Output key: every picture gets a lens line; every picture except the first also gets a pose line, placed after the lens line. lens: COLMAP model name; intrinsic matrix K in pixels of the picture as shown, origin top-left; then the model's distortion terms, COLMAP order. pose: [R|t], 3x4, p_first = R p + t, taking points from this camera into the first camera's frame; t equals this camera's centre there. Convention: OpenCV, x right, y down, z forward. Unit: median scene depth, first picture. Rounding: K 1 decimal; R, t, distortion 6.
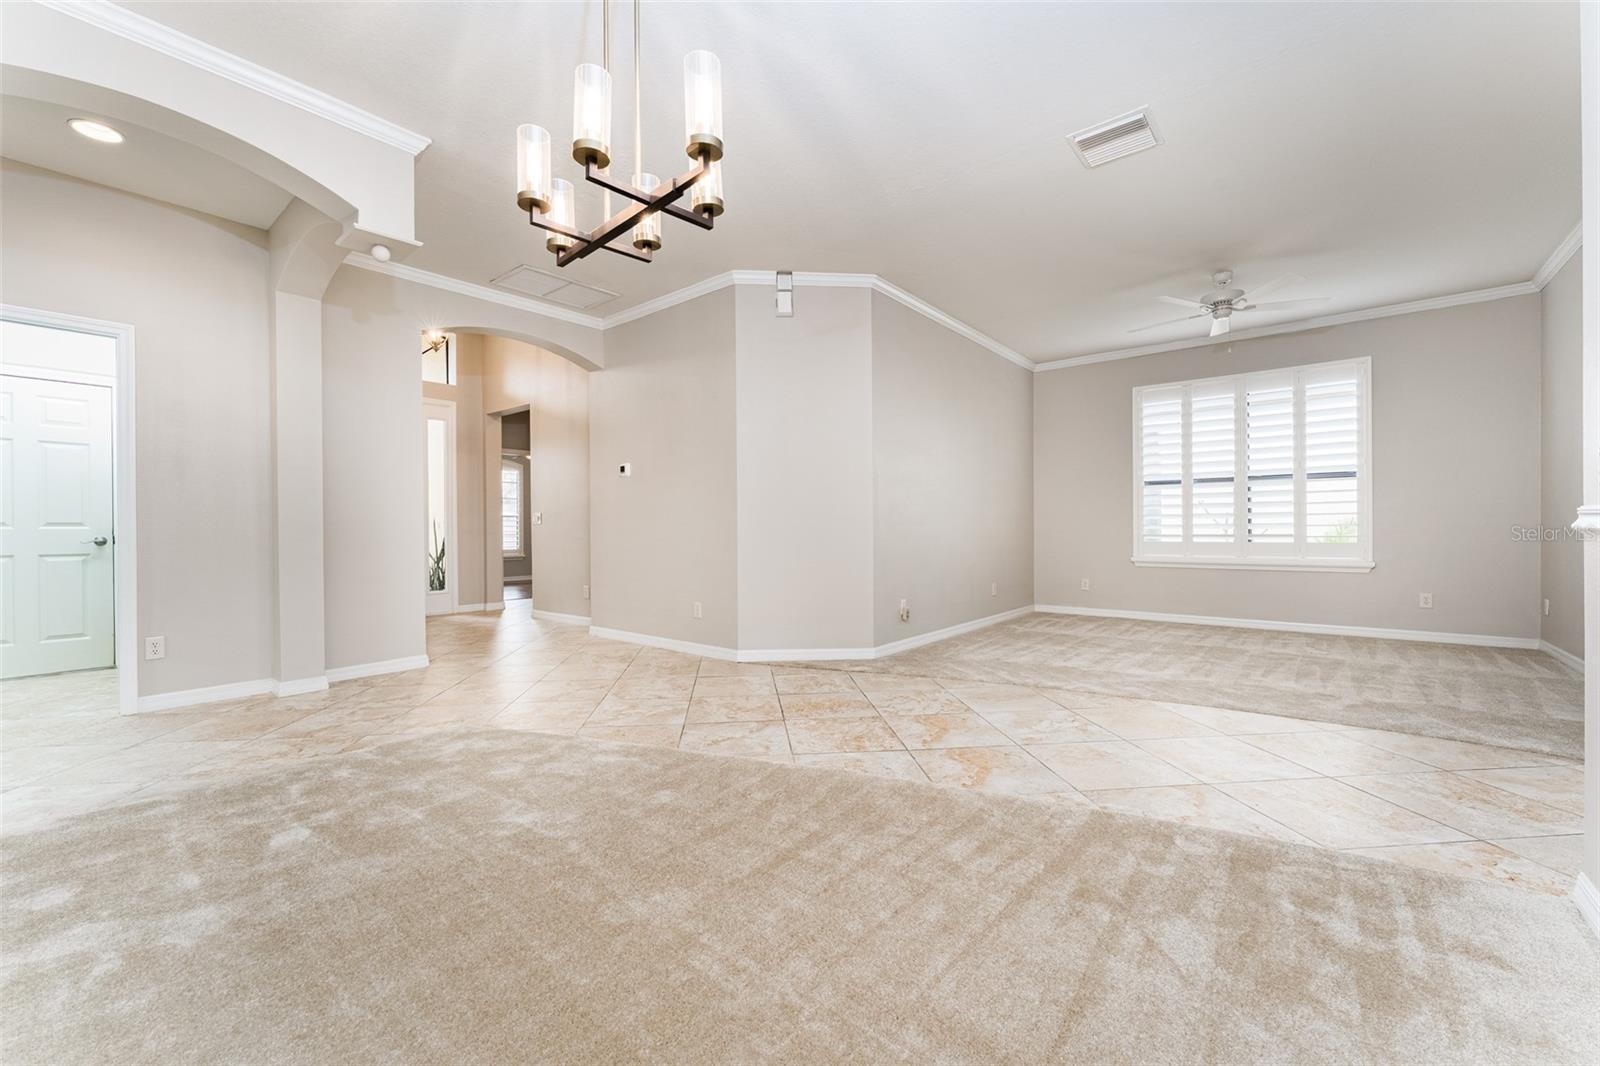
lens RADIAL K [[633.6, 0, 798.4], [0, 633.6, 530.7], [0, 0, 1]] dist [-0.002599, -0.000163]
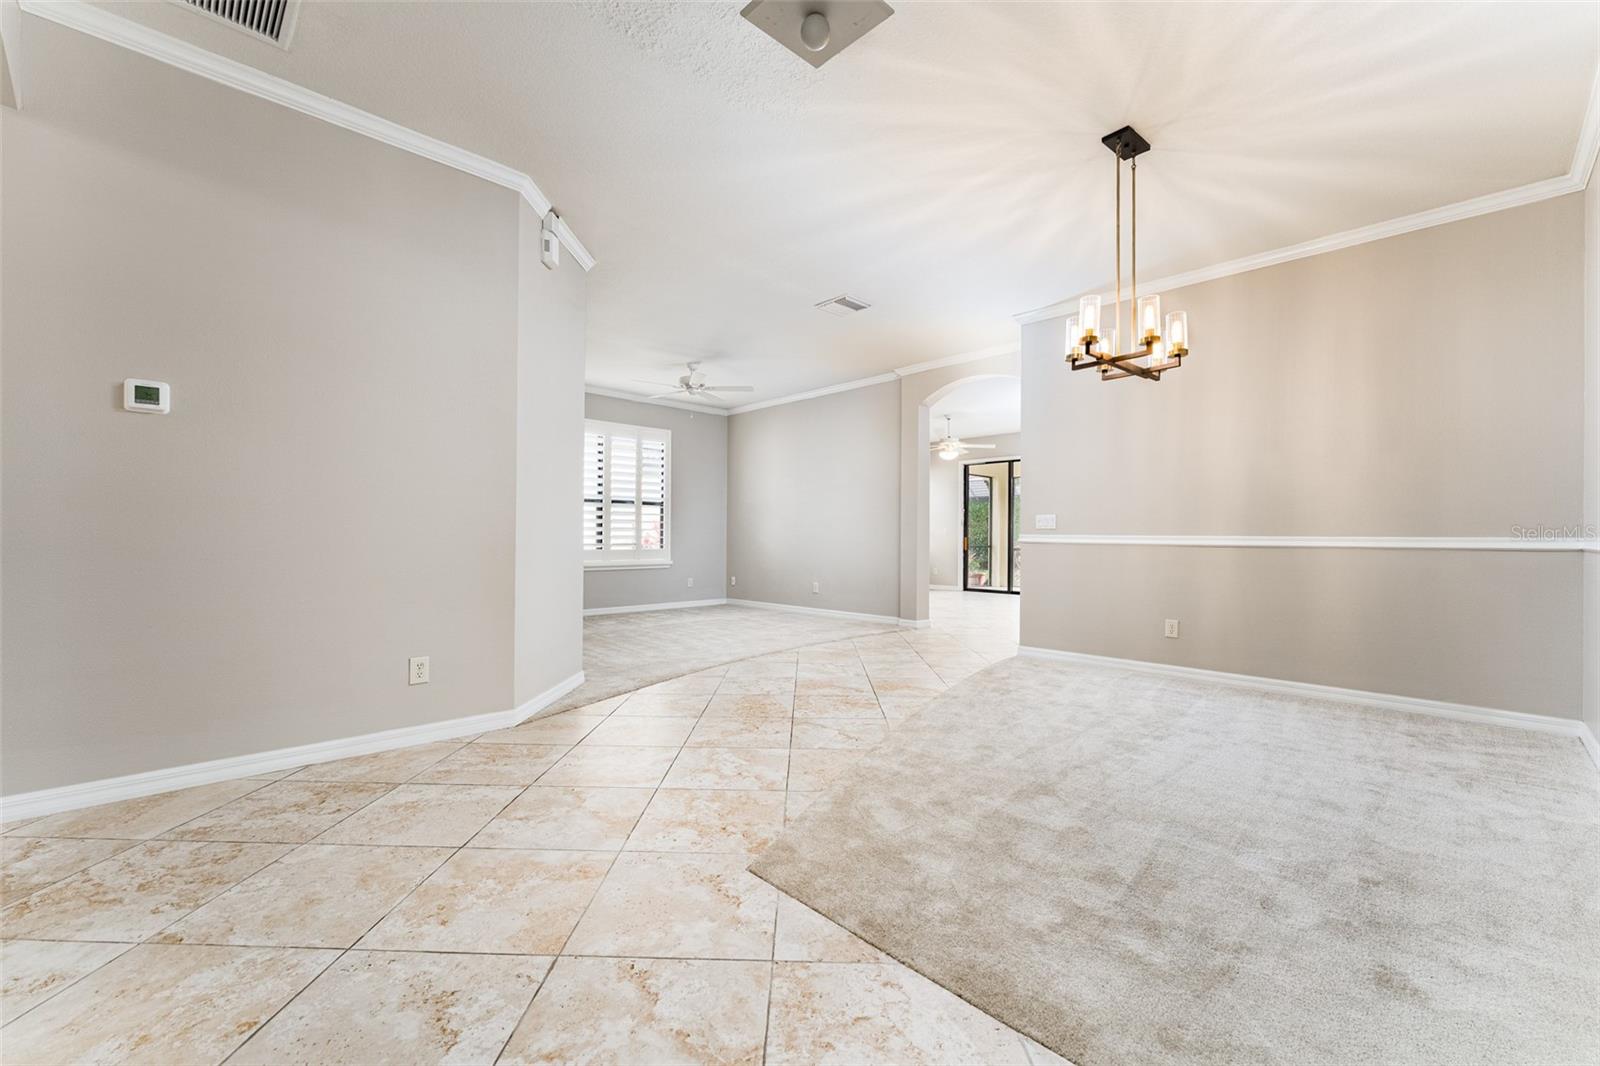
lens RADIAL K [[633.6, 0, 798.4], [0, 633.6, 530.7], [0, 0, 1]] dist [-0.002599, -0.000163]
pose [[0.125902, 0.017967, 0.991880, -0.646974], [-0.003482, 0.999838, -0.017669, 0.001475], [-0.992037, -0.001229, 0.125944, 0.509831]]
